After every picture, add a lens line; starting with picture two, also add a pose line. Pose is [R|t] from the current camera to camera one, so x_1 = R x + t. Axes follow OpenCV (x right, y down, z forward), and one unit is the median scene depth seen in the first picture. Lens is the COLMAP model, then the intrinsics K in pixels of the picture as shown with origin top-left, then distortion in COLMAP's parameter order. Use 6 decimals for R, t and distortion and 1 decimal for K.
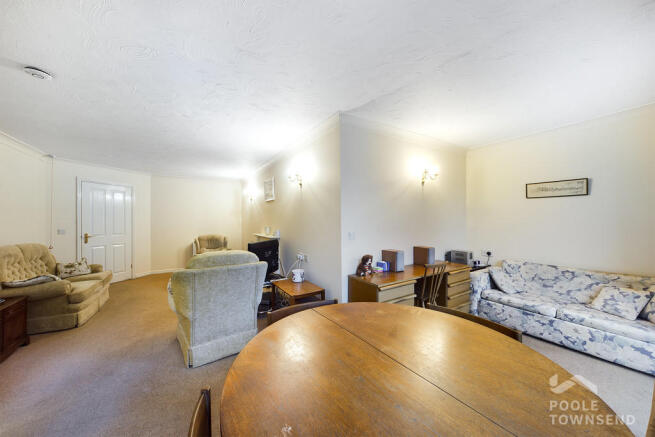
lens RADIAL K [[218.7, 0, 332.7], [0, 218.7, 217.4], [0, 0, 1]] dist [-0.012443, -0.000261]
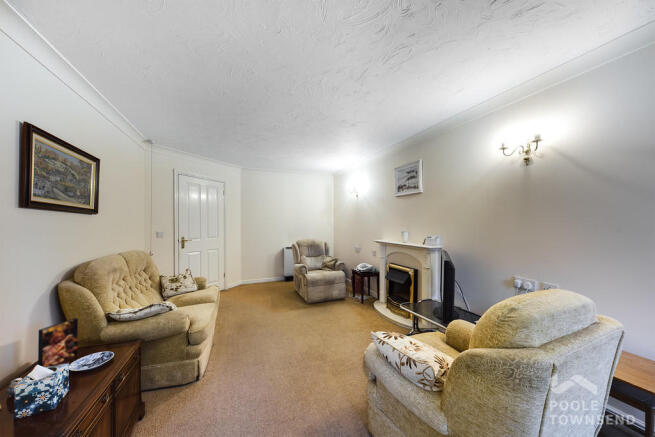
lens RADIAL K [[218.7, 0, 326.1], [0, 218.7, 220.7], [0, 0, 1]] dist [-0.012443, -0.000261]
pose [[0.983736, 0.005629, -0.179532, -0.560589], [-0.003841, 0.999940, 0.010302, 0.002648], [0.179579, -0.009444, 0.983698, 0.335828]]
